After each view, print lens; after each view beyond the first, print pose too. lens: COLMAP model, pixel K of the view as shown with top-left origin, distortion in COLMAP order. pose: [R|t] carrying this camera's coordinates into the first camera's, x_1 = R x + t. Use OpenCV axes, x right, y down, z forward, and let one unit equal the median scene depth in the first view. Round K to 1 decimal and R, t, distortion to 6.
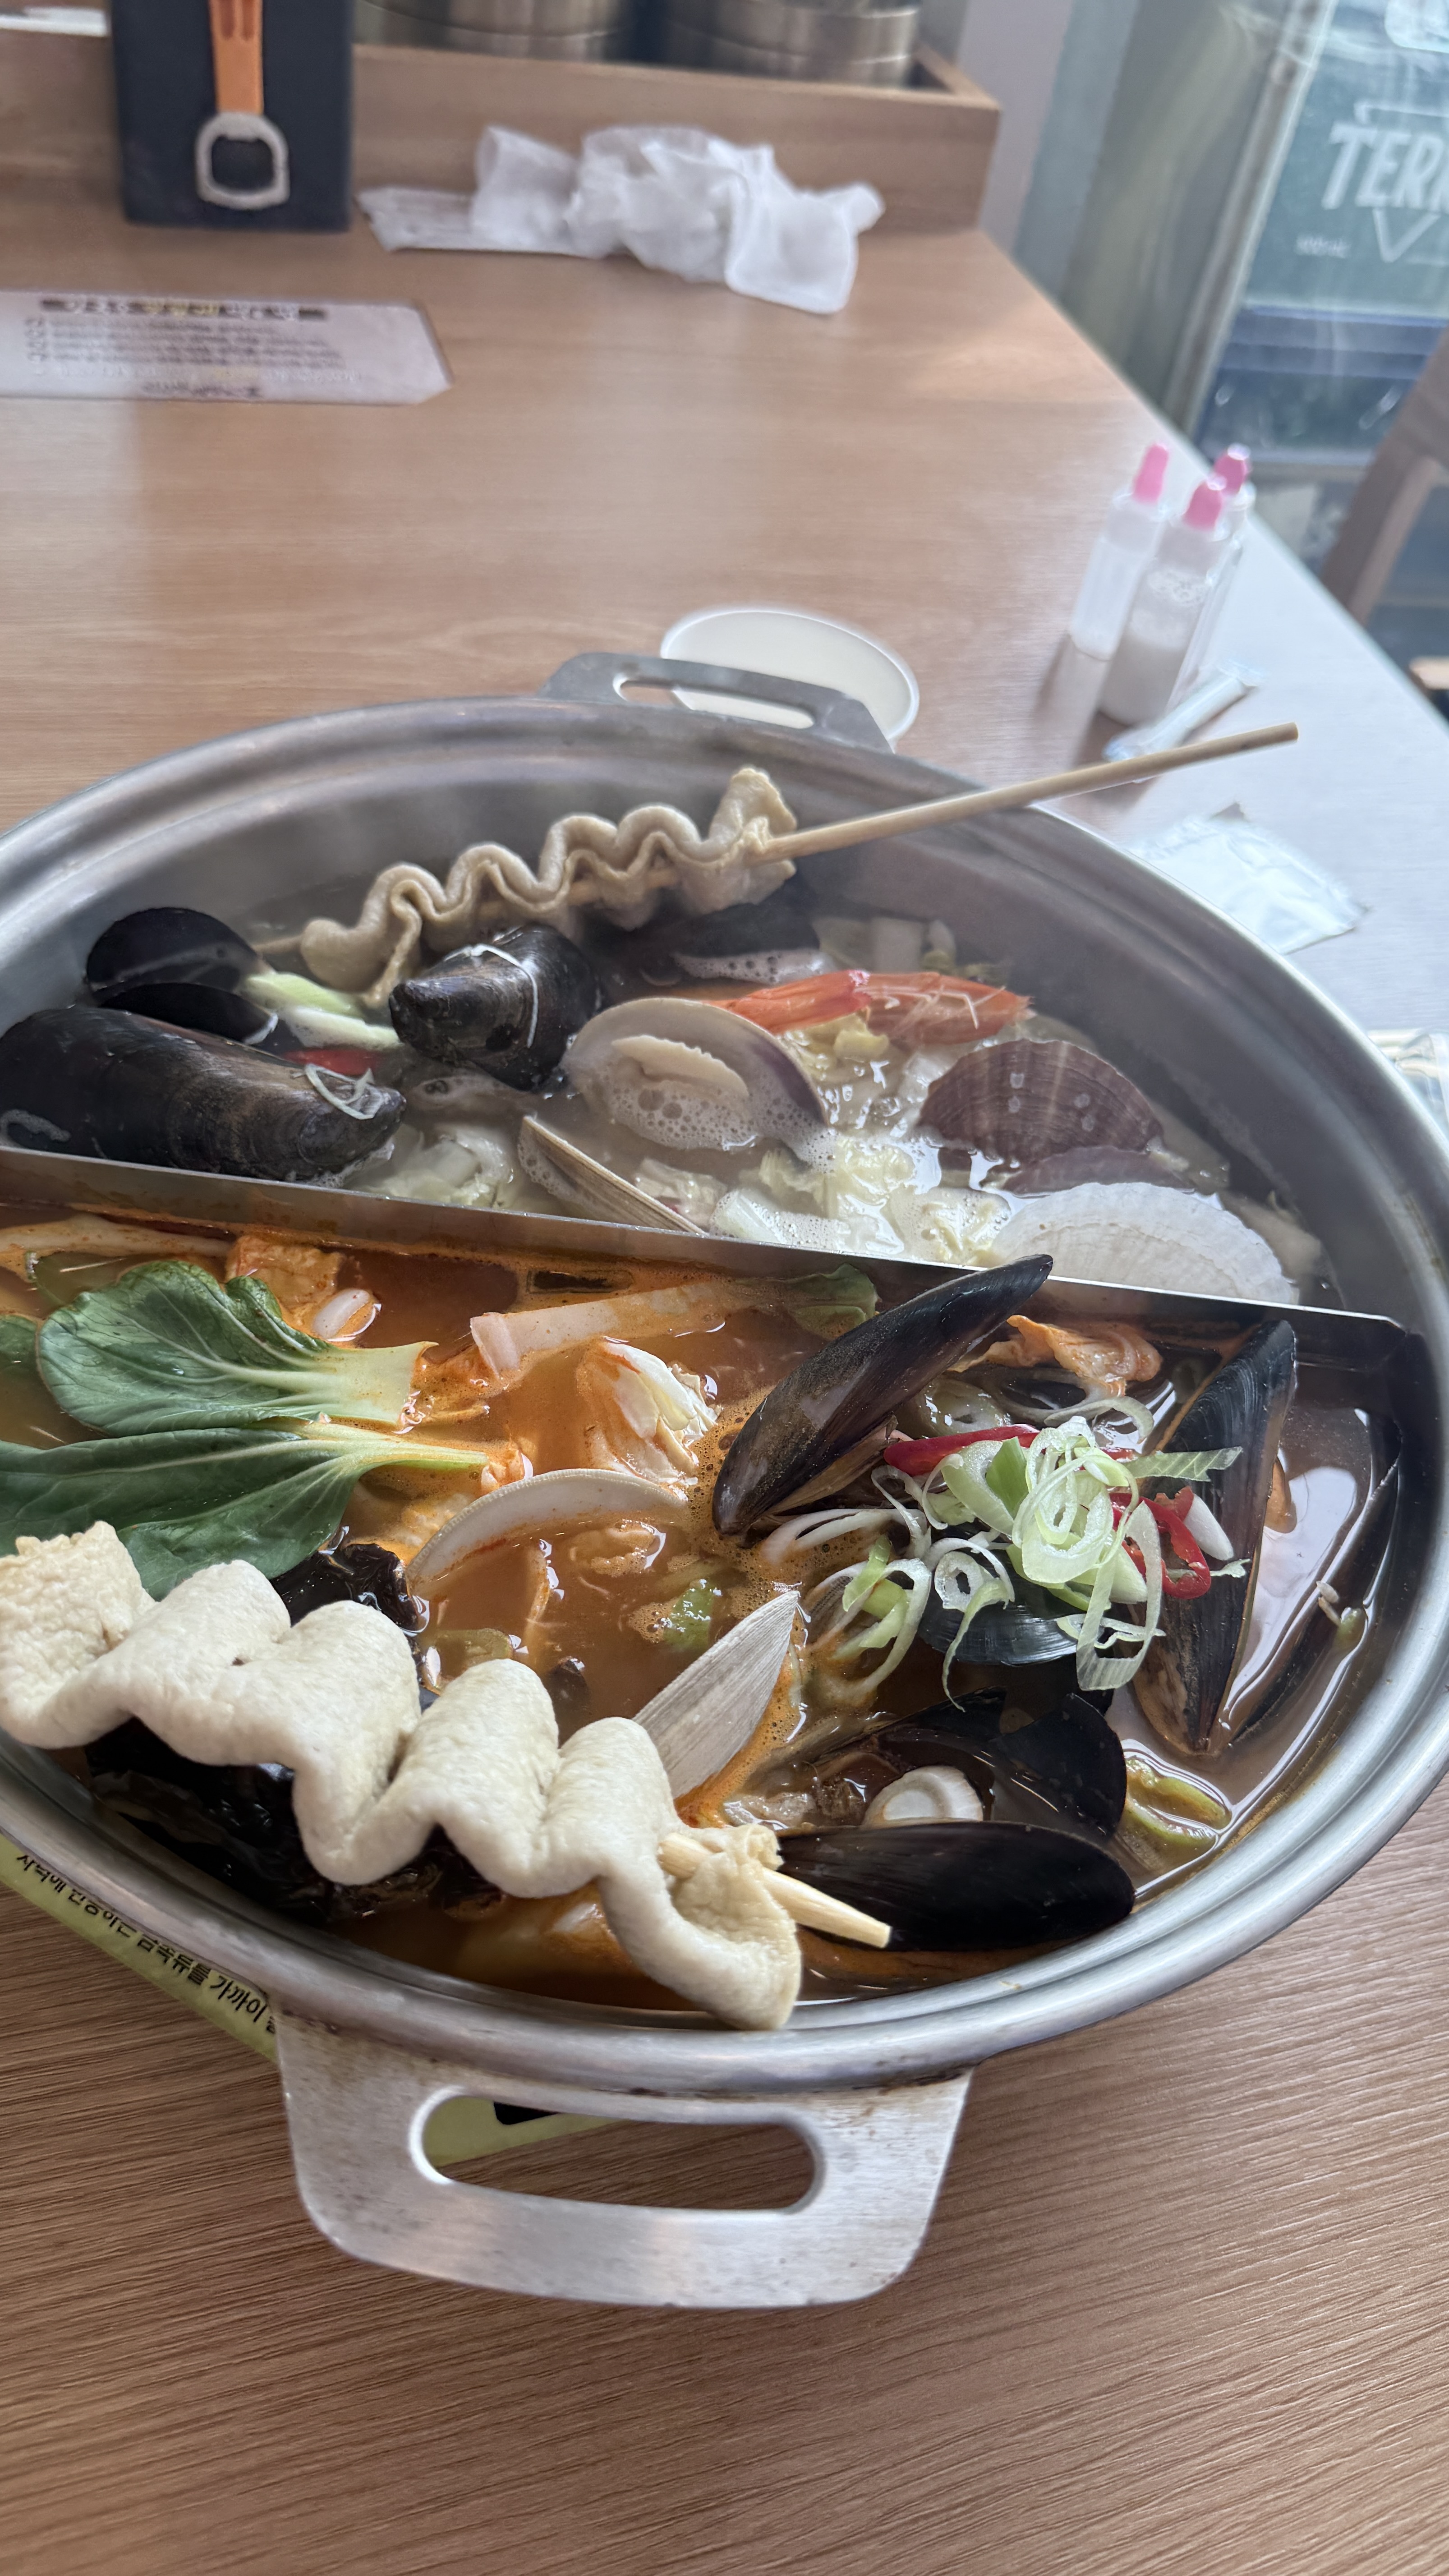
lens RADIAL K [[1878.9, 0, 716.3], [0, 1878.9, 1391.6], [0, 0, 1]] dist [0.002582, -0.033739]
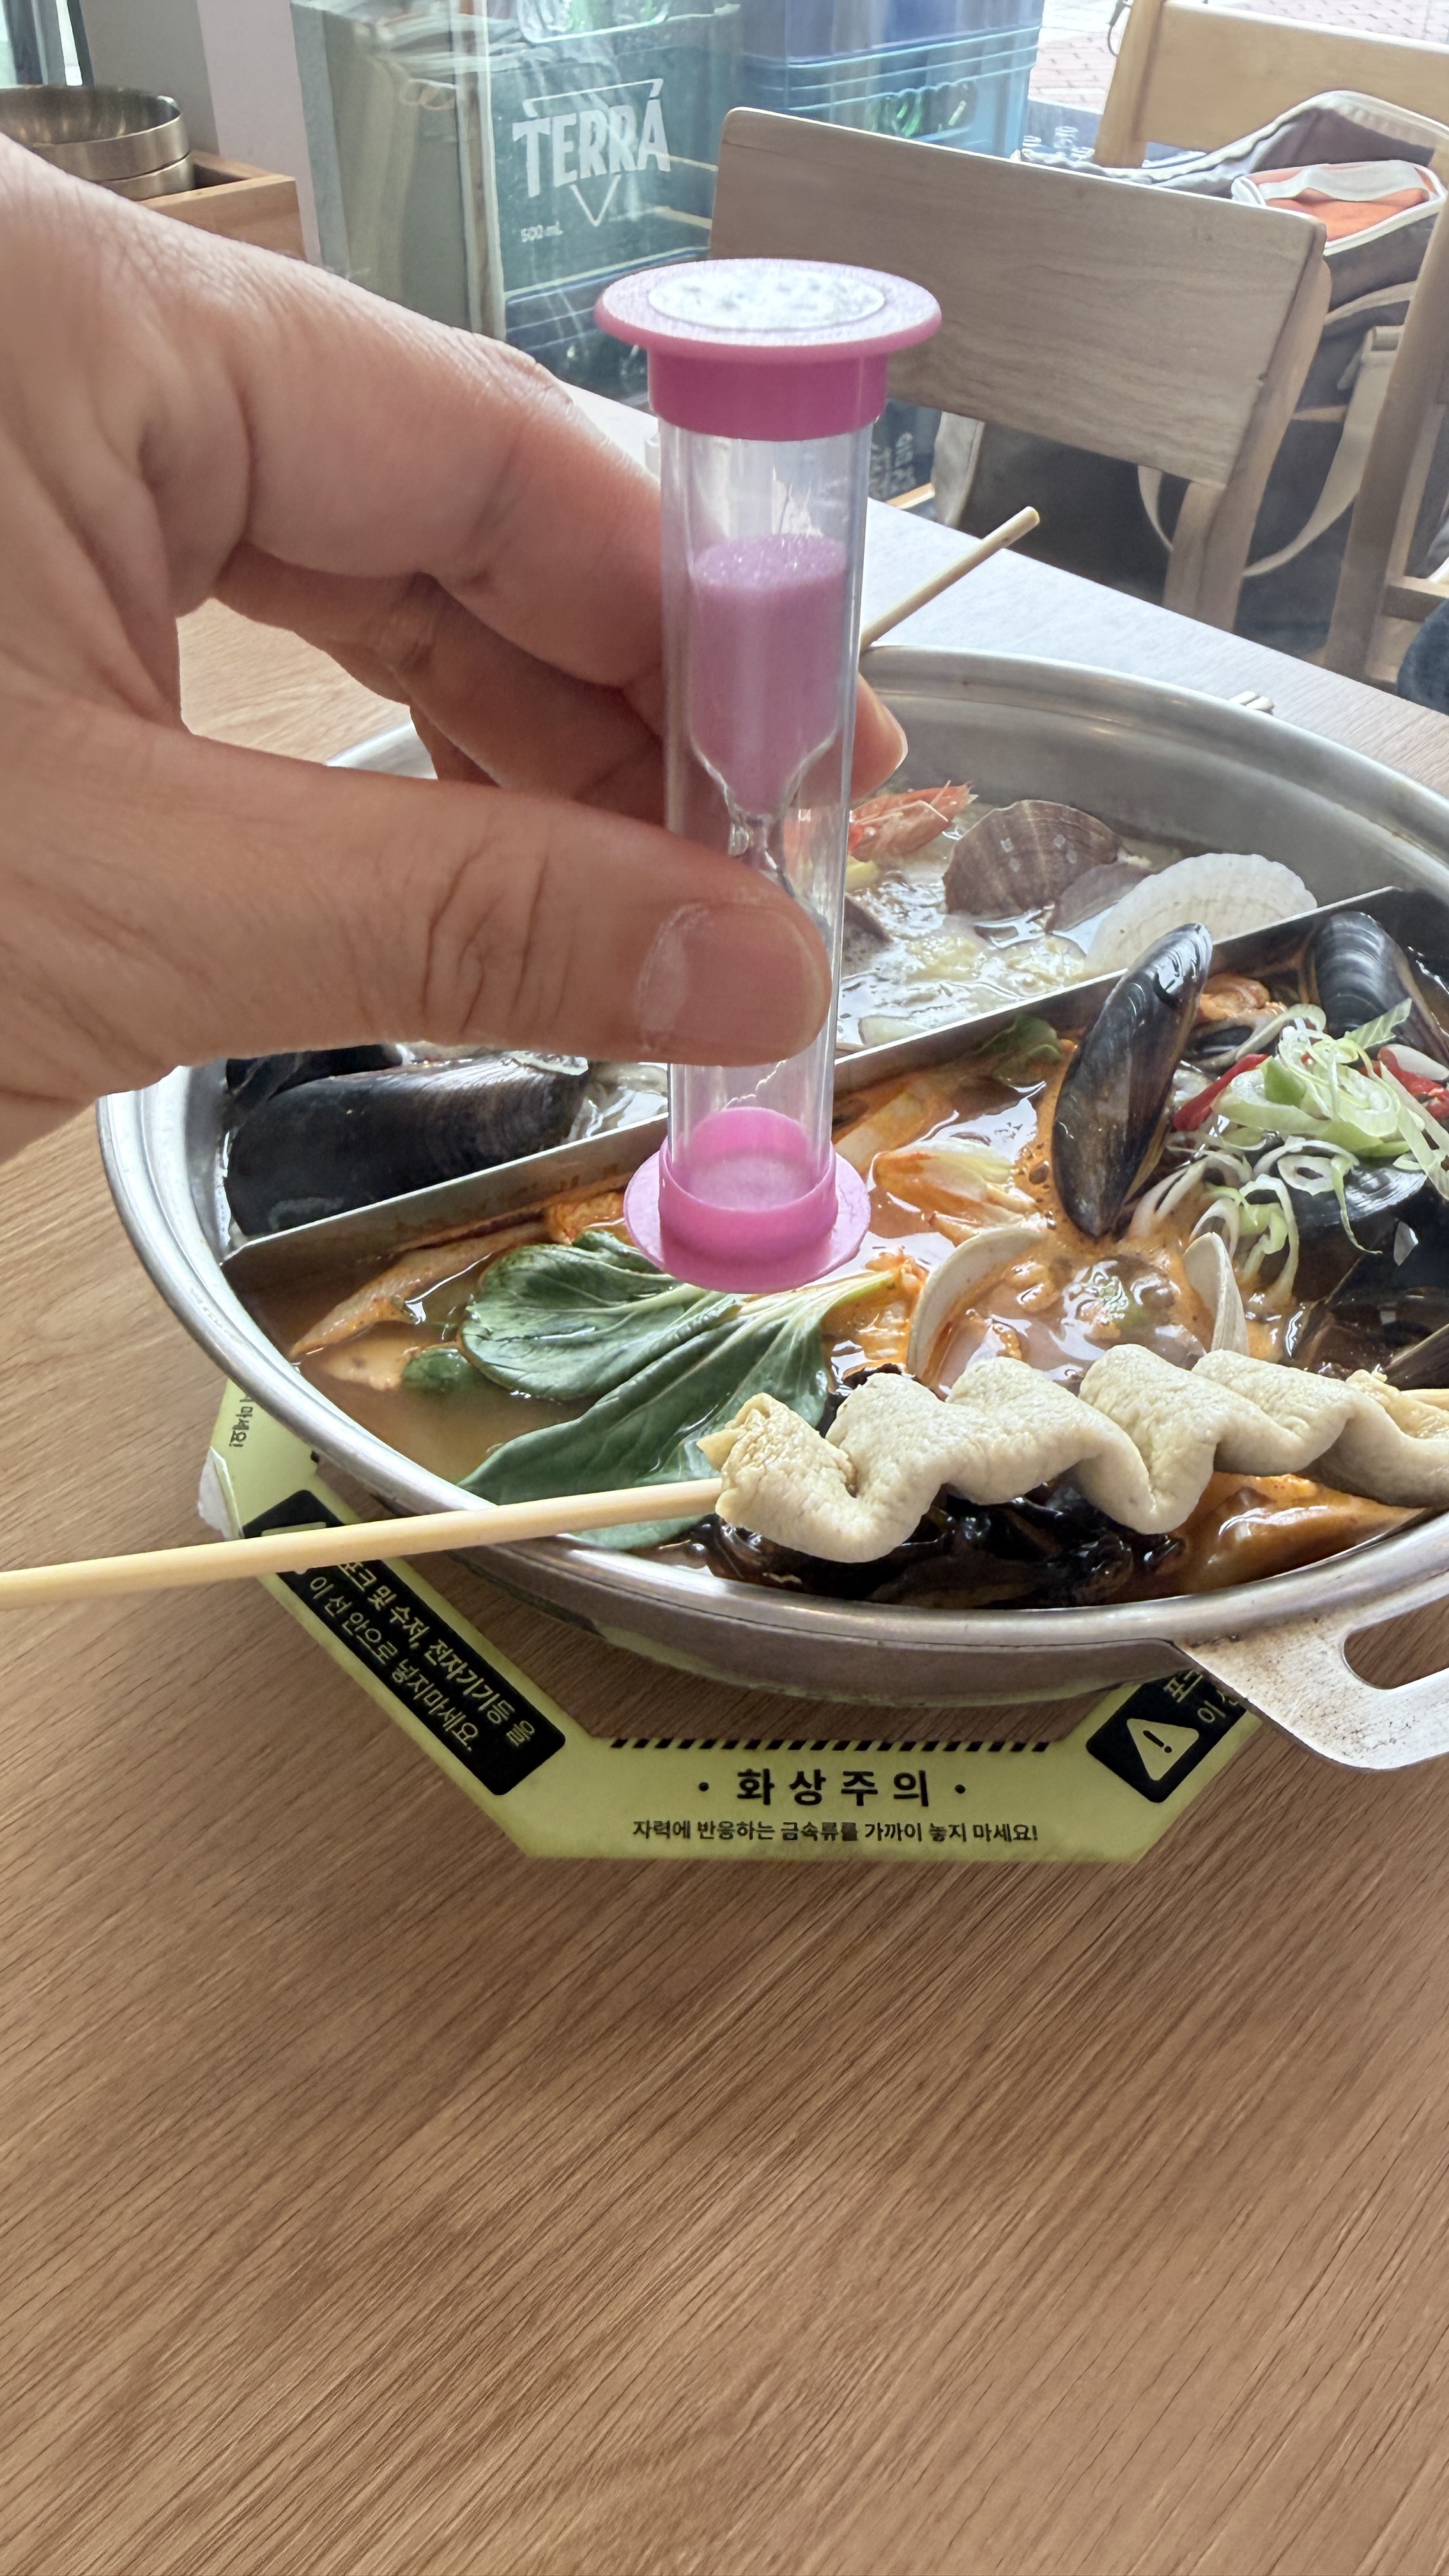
lens RADIAL K [[1827.0, 0, 724.5], [0, 1827.0, 1288.0], [0, 0, 1]] dist [-0.002432, -0.000087]
pose [[0.864834, -0.430825, 0.257783, -0.246735], [0.446177, 0.894944, -0.001185, 0.001510], [-0.230190, 0.116042, 0.966202, -0.011437]]
